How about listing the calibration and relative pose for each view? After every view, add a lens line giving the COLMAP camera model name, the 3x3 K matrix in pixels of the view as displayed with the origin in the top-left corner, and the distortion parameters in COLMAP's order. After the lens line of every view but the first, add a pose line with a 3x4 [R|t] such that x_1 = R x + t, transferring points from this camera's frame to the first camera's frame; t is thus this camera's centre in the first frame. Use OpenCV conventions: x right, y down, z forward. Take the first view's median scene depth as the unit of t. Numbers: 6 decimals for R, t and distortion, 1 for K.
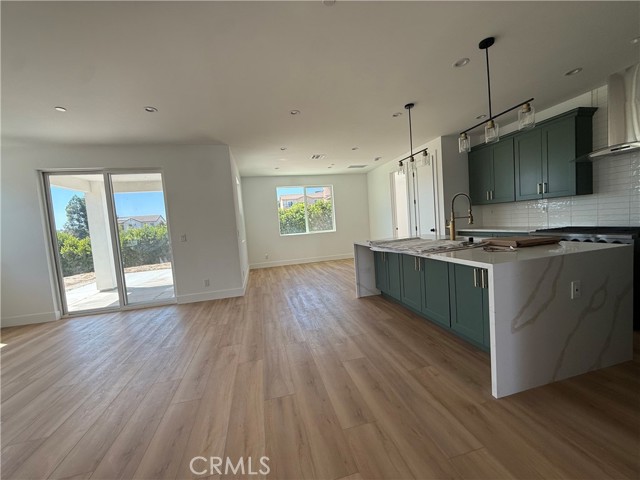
lens RADIAL K [[254.7, 0, 320.0], [0, 254.7, 240.0], [0, 0, 1]] dist [0.000722, -0.000253]
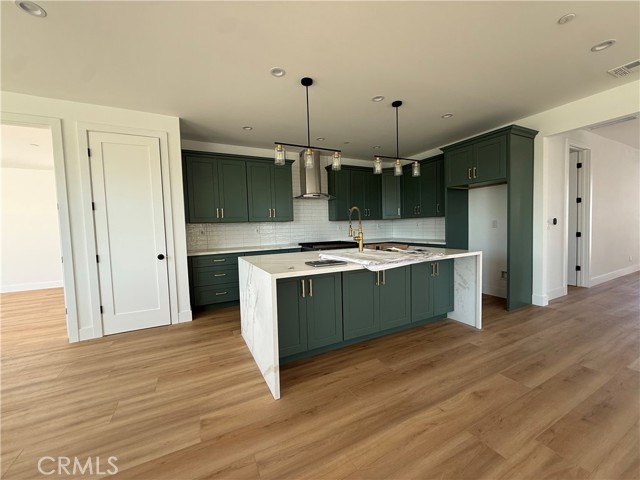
lens RADIAL K [[254.7, 0, 320.0], [0, 254.7, 240.0], [0, 0, 1]] dist [0.000722, -0.000253]
pose [[-0.230352, 0.030017, 0.972644, -0.340318], [0.117055, 0.993121, -0.002927, -0.045976], [-0.966041, 0.113179, -0.232281, 1.068733]]
